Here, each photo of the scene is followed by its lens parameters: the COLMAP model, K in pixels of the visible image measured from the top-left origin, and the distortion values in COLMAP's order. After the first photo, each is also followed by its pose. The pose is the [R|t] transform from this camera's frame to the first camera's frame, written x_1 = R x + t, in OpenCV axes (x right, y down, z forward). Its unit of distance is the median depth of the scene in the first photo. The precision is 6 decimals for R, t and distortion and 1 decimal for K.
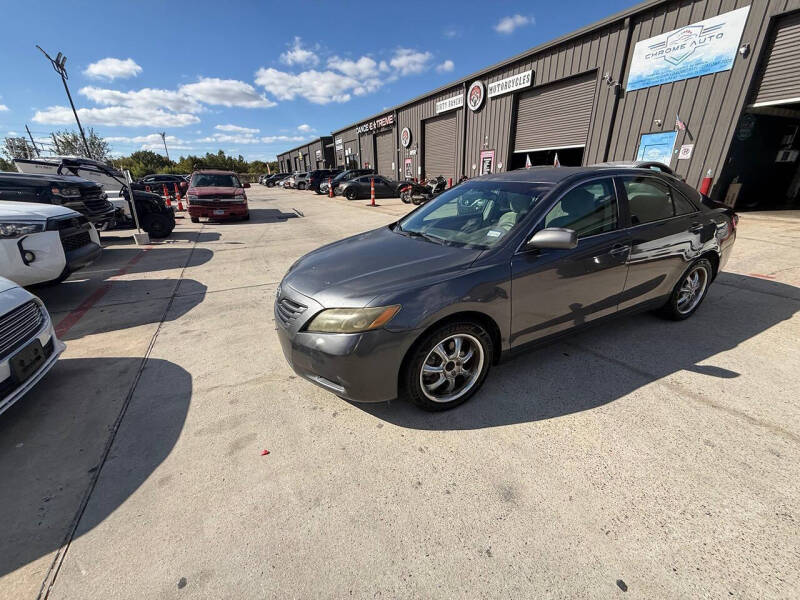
lens RADIAL K [[319.2, 0, 397.8], [0, 319.2, 303.6], [0, 0, 1]] dist [-0.000378, 0.000100]
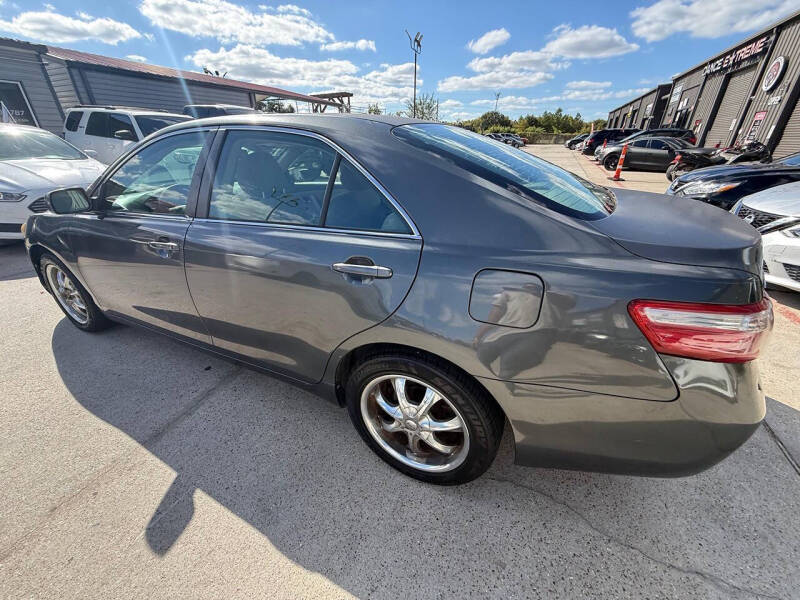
lens RADIAL K [[319.2, 0, 394.4], [0, 319.2, 298.7], [0, 0, 1]] dist [-0.000378, 0.000100]
pose [[0.610640, 0.375818, -0.697051, 0.230349], [-0.311844, 0.923213, 0.224568, -0.056663], [0.727924, 0.080241, 0.680947, 0.139827]]
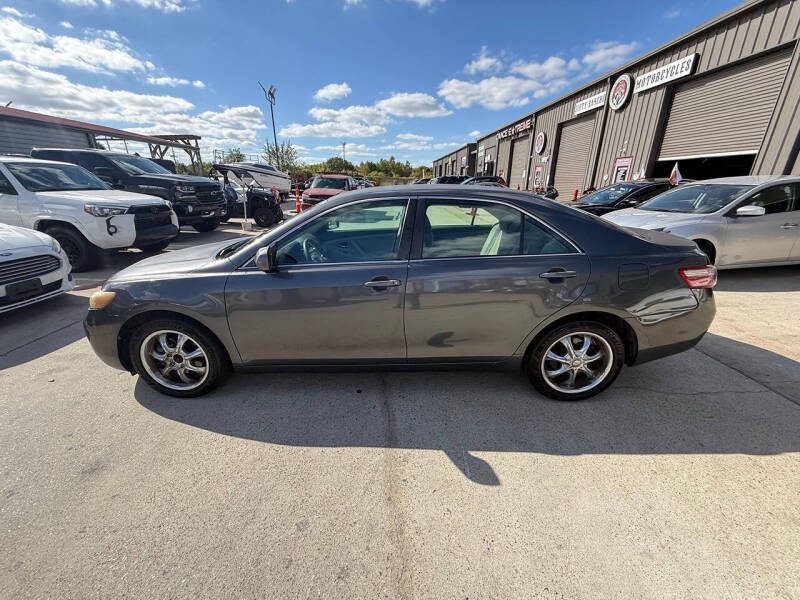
lens RADIAL K [[319.2, 0, 397.4], [0, 319.2, 304.0], [0, 0, 1]] dist [-0.000378, 0.000100]
pose [[0.892248, 0.187738, -0.410667, 0.168576], [-0.193482, 0.980705, 0.027958, -0.022528], [0.407992, 0.054511, 0.911357, 0.038146]]
